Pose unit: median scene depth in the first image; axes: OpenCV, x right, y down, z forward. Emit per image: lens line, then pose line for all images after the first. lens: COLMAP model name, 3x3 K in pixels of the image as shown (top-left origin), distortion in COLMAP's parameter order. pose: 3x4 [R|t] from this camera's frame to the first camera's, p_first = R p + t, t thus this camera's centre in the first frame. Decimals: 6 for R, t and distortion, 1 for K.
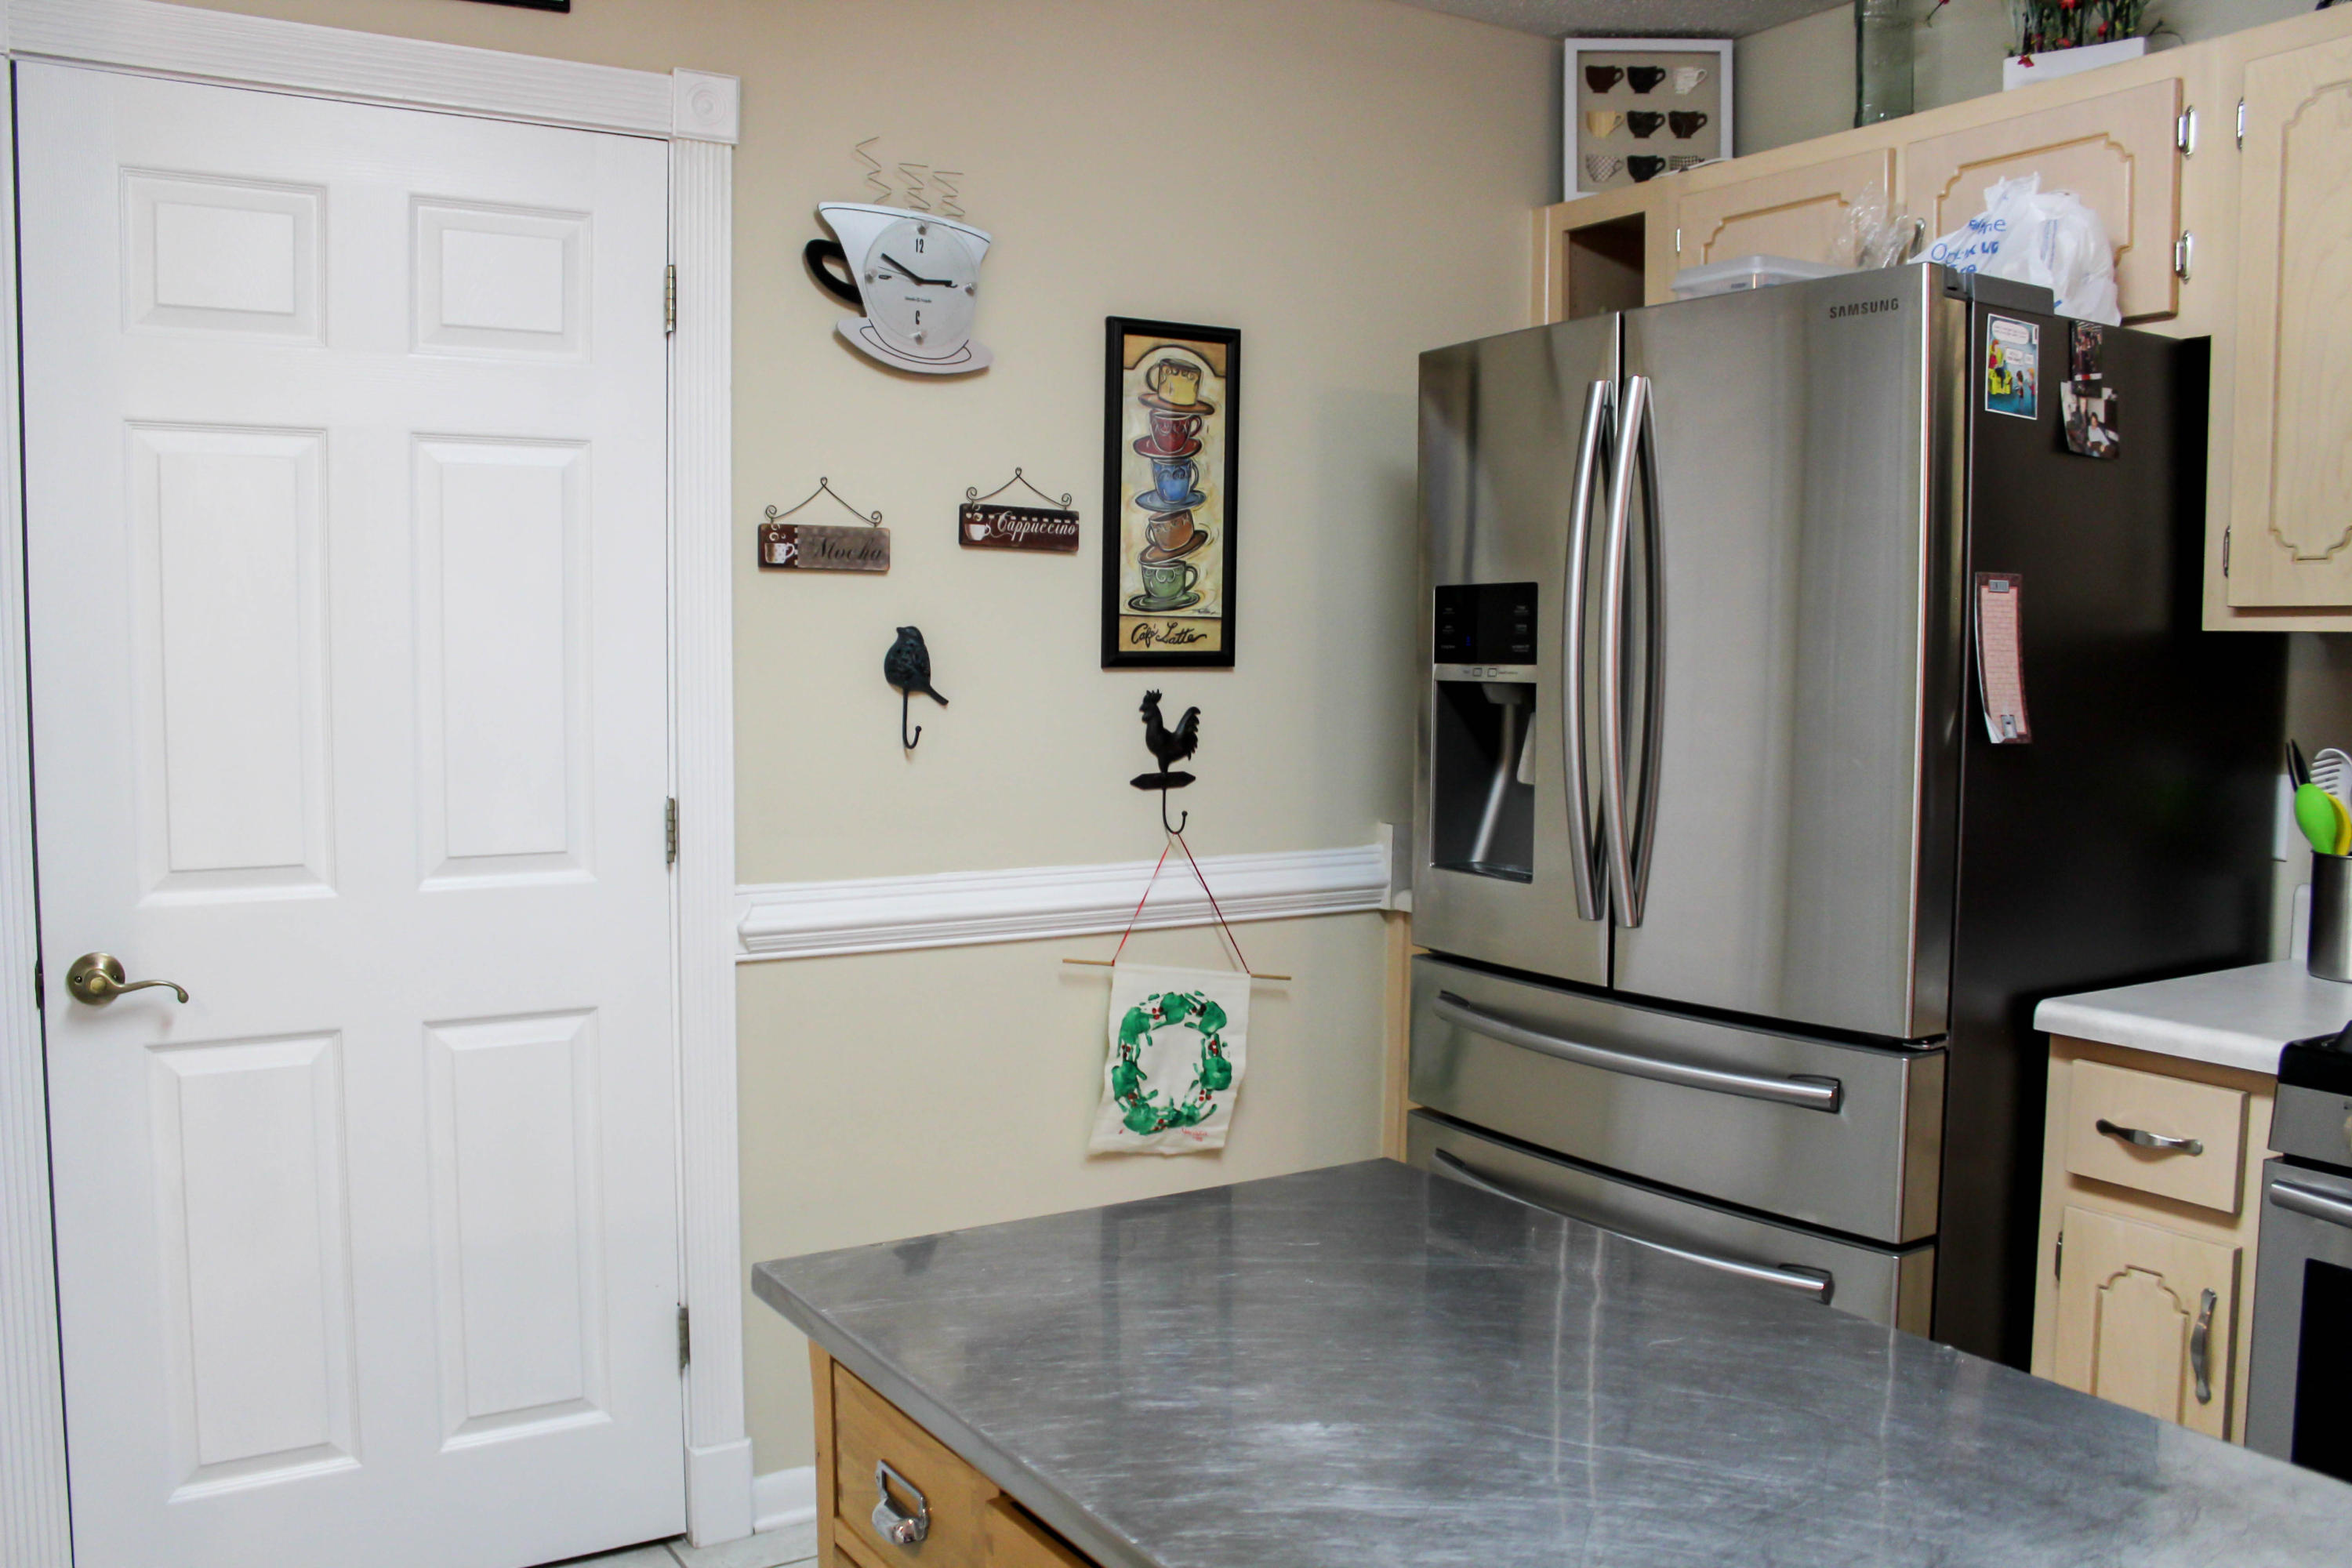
lens RADIAL K [[1946.3, 0, 1161.8], [0, 1946.3, 799.3], [0, 0, 1]] dist [-0.160633, 0.142816]
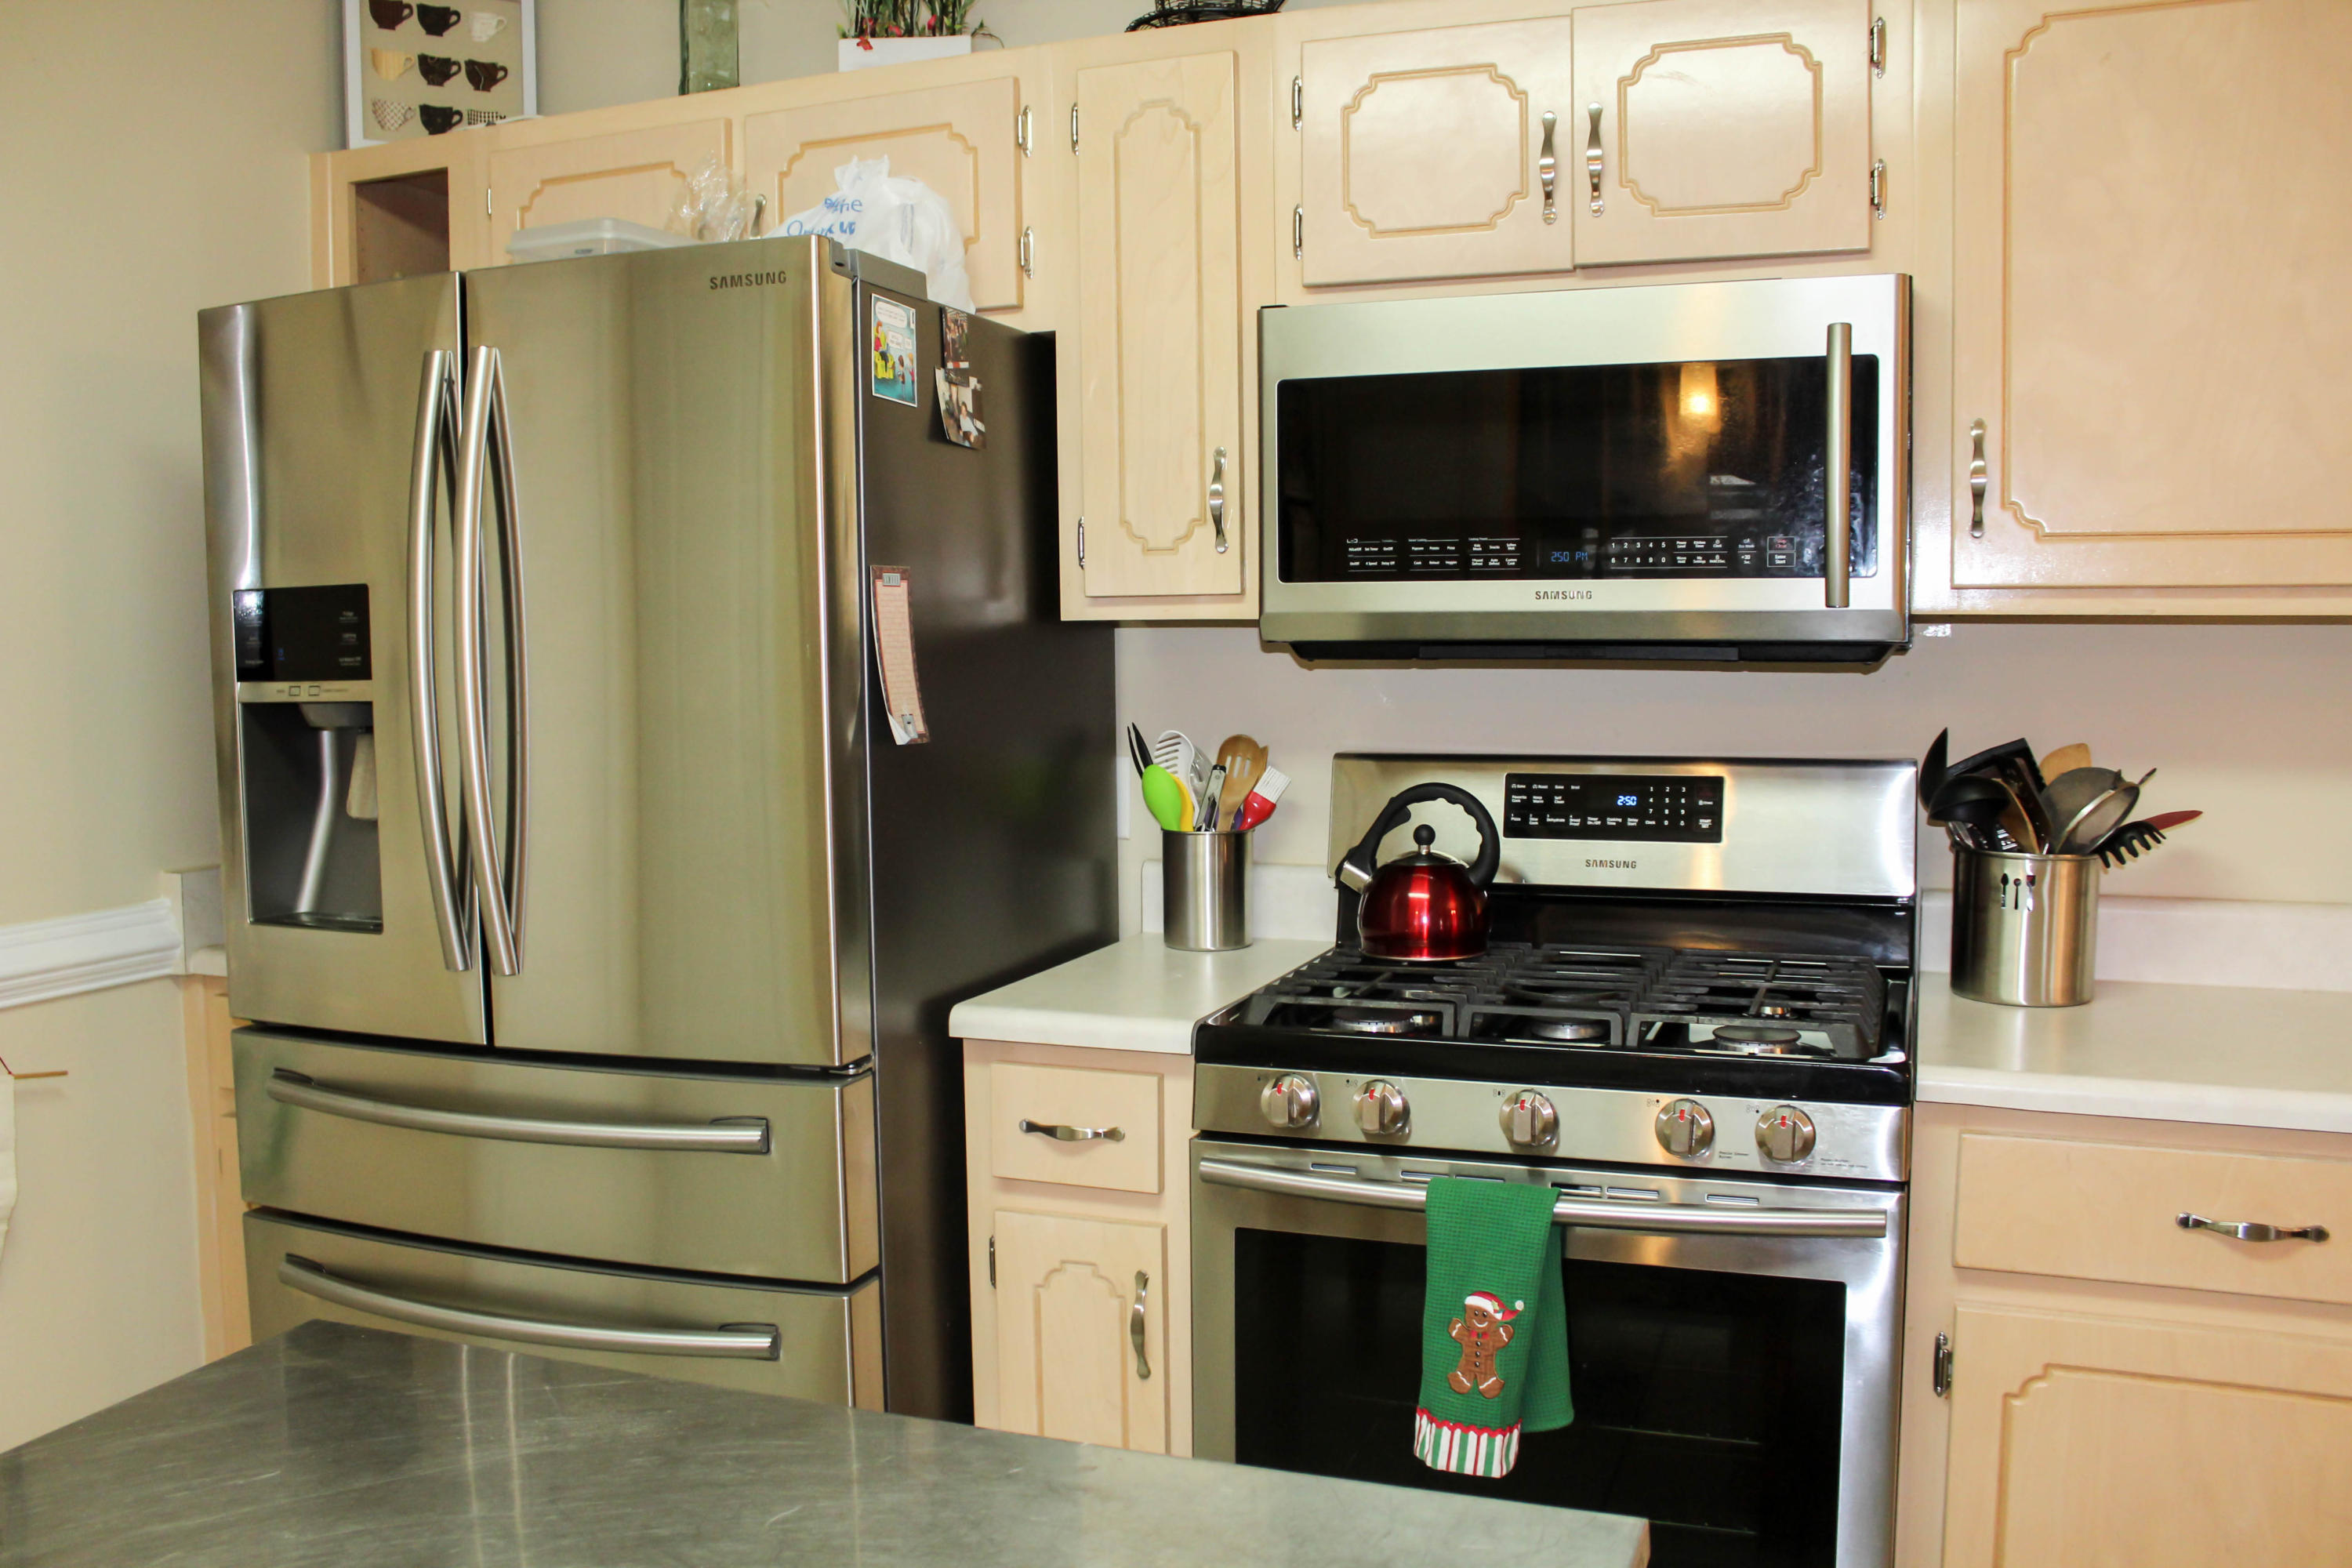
lens RADIAL K [[1988.3, 0, 1173.9], [0, 1988.3, 797.2], [0, 0, 1]] dist [-0.163224, 0.160343]
pose [[0.806552, -0.064686, 0.587614, -0.030768], [0.065292, 0.997662, 0.020207, -0.012420], [-0.587547, 0.022068, 0.808889, 0.098939]]
